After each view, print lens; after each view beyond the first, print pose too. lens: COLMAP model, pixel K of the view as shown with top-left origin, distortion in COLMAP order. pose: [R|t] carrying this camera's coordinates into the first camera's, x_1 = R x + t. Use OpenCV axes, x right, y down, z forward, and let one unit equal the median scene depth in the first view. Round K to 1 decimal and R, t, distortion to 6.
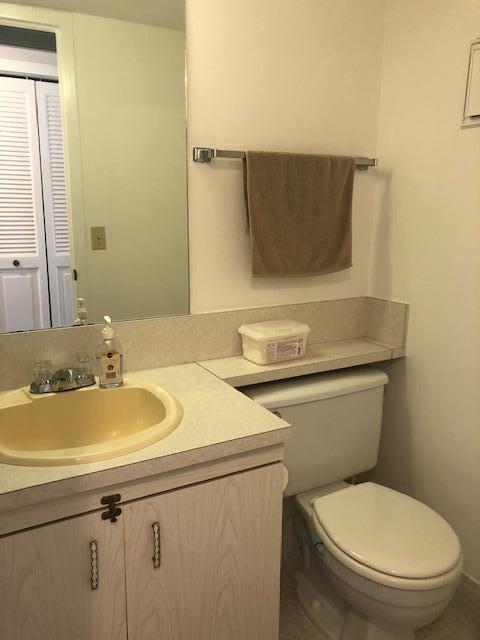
lens RADIAL K [[521.3, 0, 240.0], [0, 521.3, 320.0], [0, 0, 1]] dist [0.026645, -0.009711]
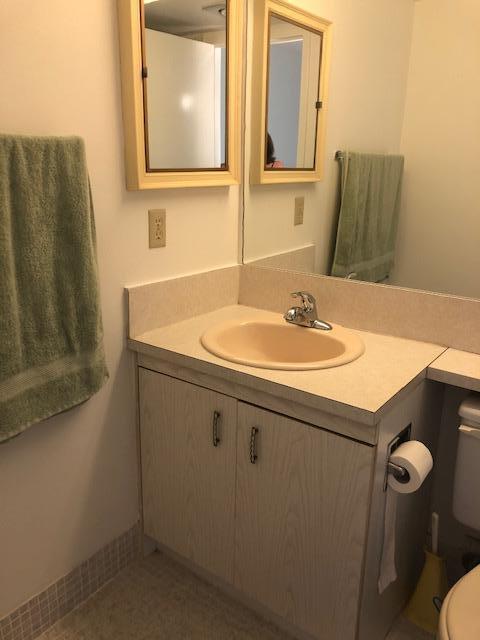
lens RADIAL K [[521.3, 0, 240.0], [0, 521.3, 320.0], [0, 0, 1]] dist [0.026645, -0.009711]
pose [[0.393394, 0.260271, -0.881760, 0.698722], [-0.203233, 0.959983, 0.192688, -0.091038], [0.896626, 0.103401, 0.430547, 0.272727]]
